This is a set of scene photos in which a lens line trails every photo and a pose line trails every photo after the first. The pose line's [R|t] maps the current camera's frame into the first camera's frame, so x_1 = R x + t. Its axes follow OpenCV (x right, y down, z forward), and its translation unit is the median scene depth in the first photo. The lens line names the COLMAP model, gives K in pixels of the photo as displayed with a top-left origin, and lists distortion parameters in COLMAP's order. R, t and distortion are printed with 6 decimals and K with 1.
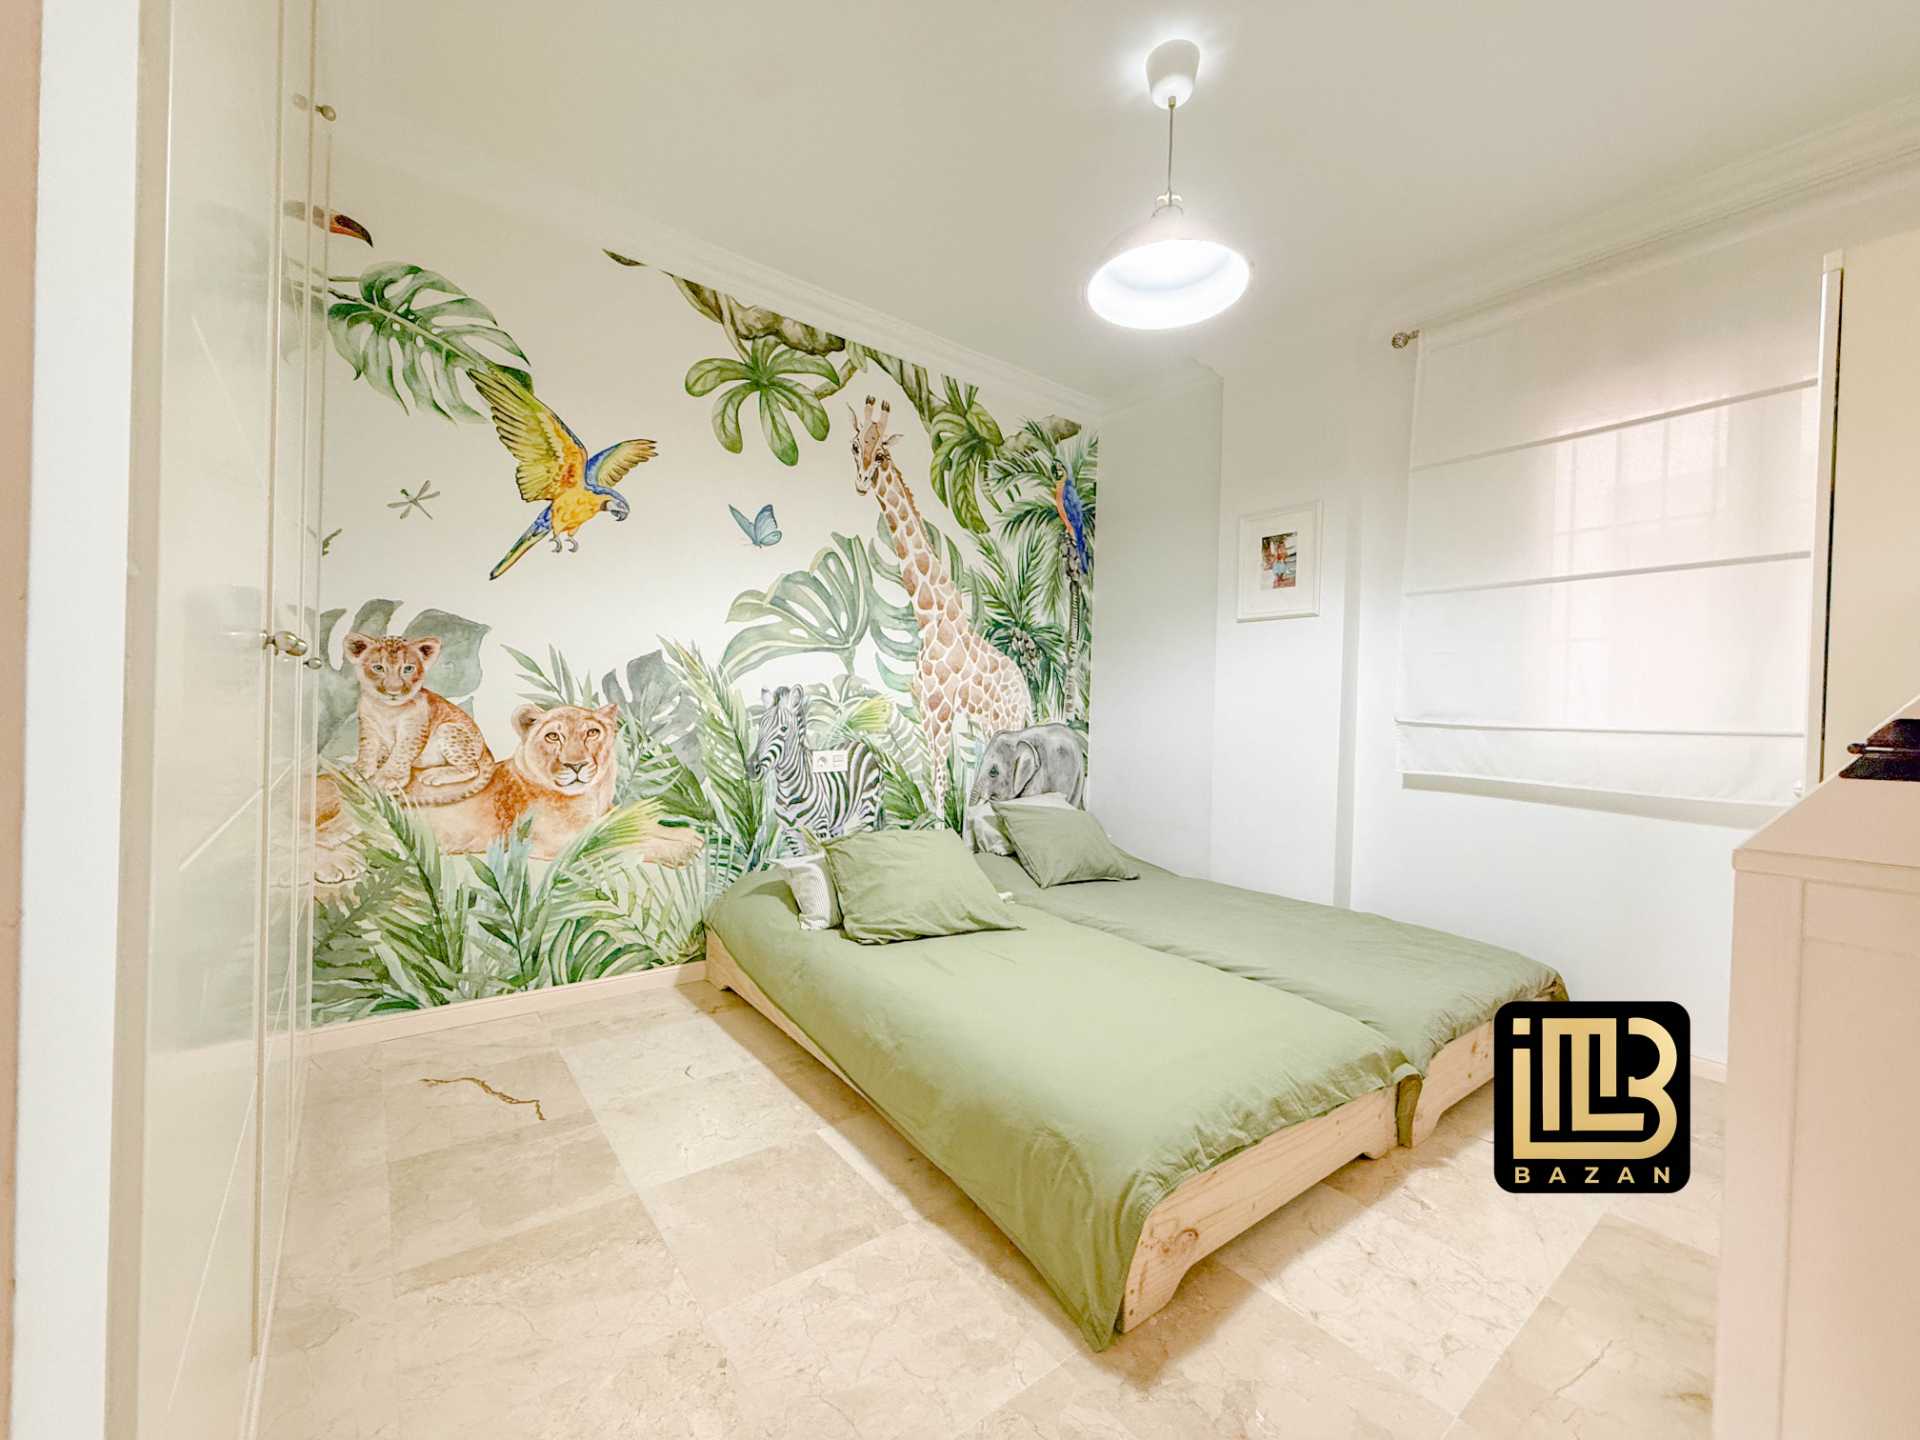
lens RADIAL K [[760.5, 0, 953.0], [0, 760.5, 714.7], [0, 0, 1]] dist [-0.001241, -0.000078]
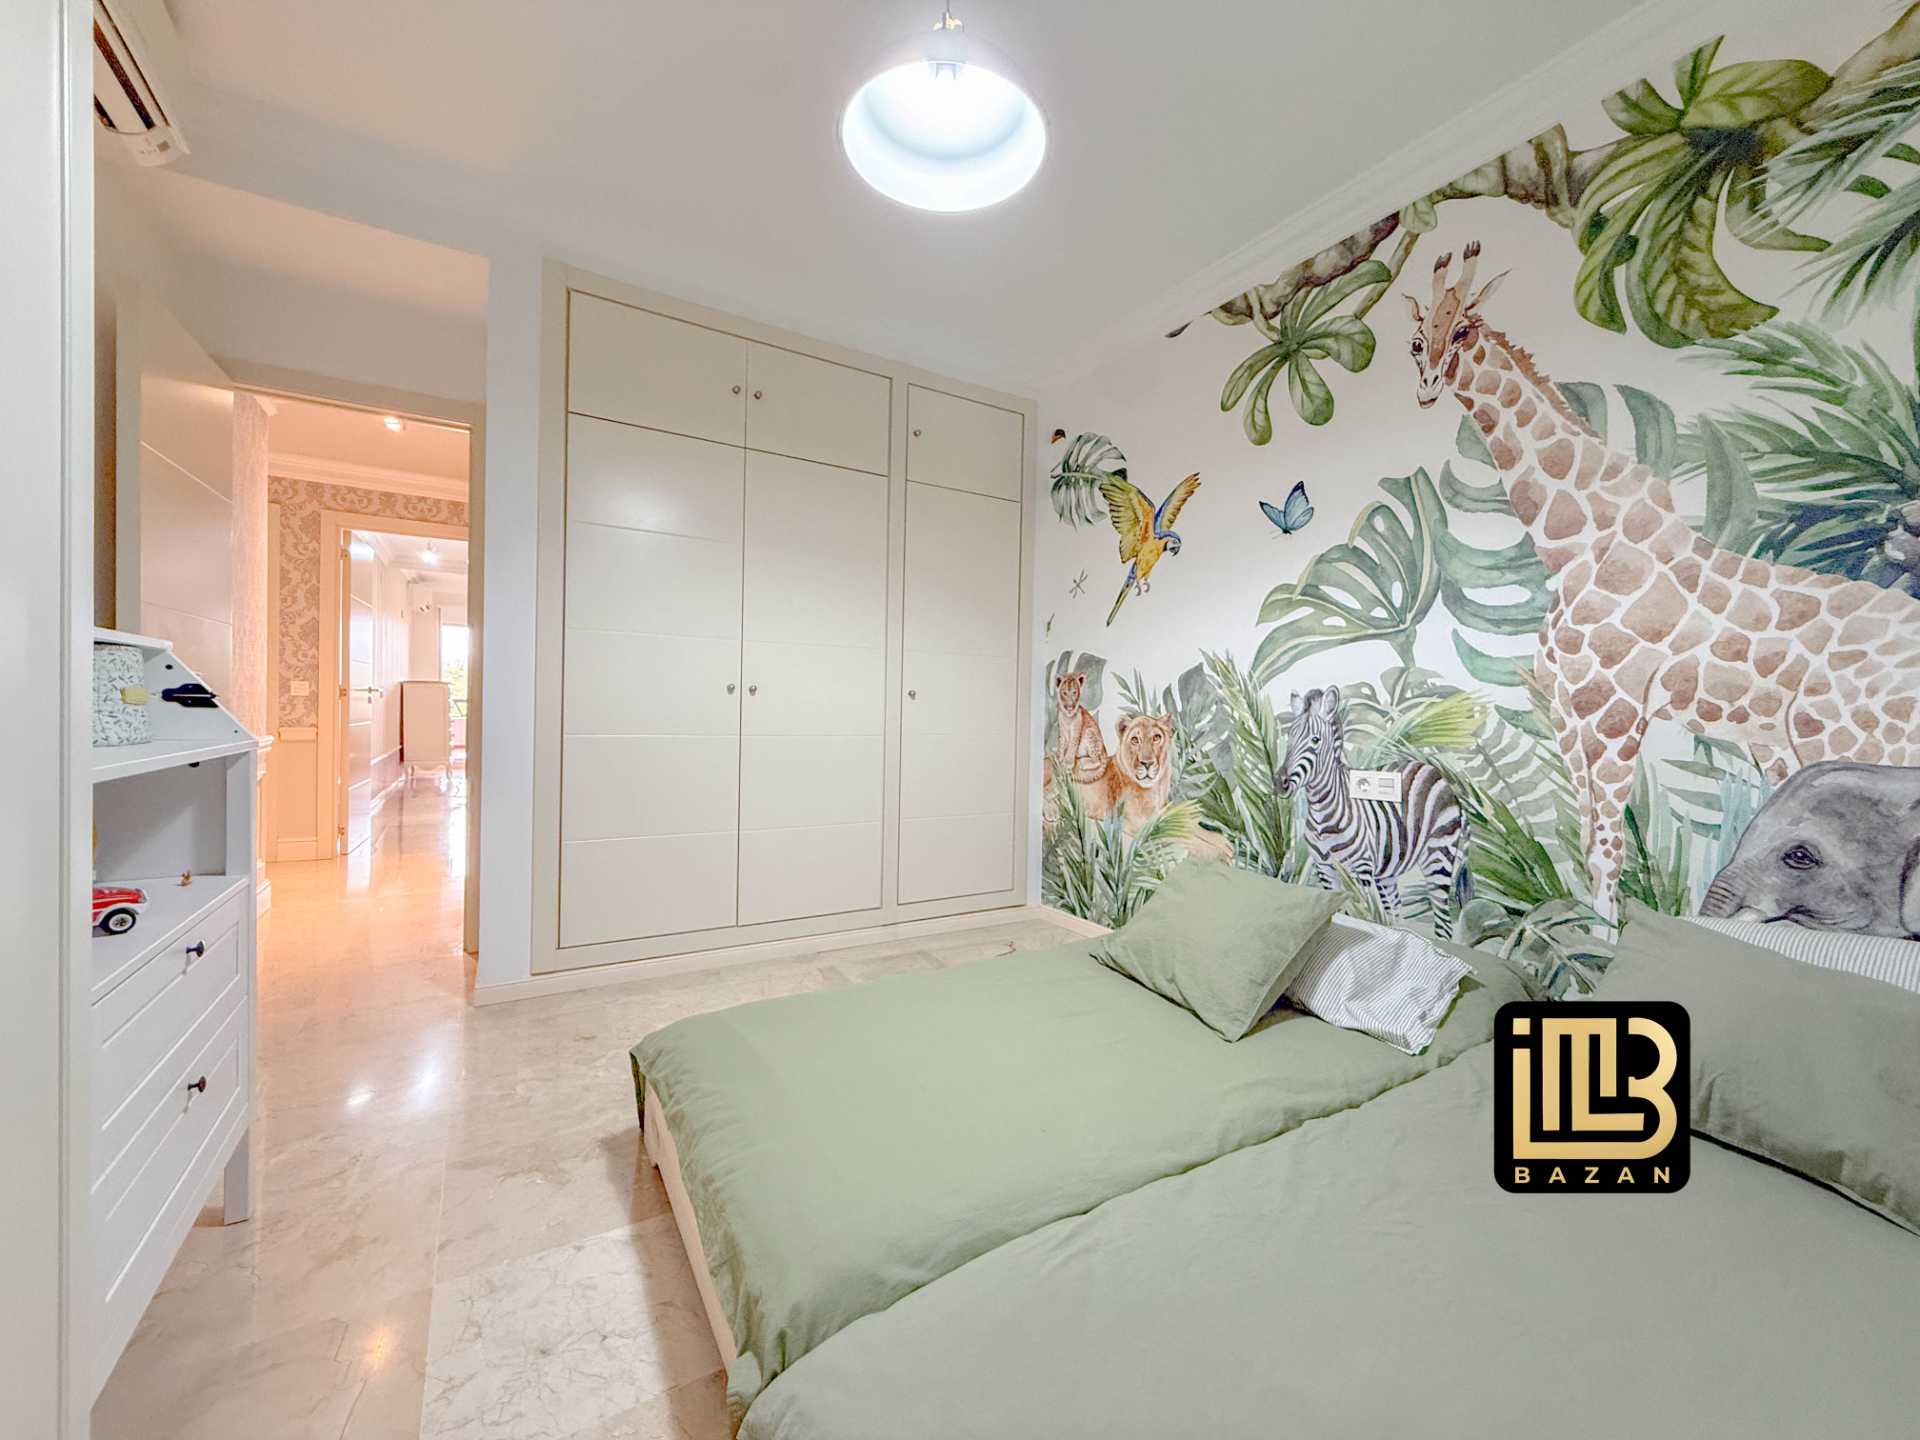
lens RADIAL K [[768.9, 0, 968.0], [0, 768.9, 717.6], [0, 0, 1]] dist [0.000860, -0.000189]
pose [[-0.097865, -0.024693, -0.994893, 0.648592], [-0.026965, 0.999391, -0.022152, 0.022833], [0.994834, 0.024659, -0.098471, 0.697529]]
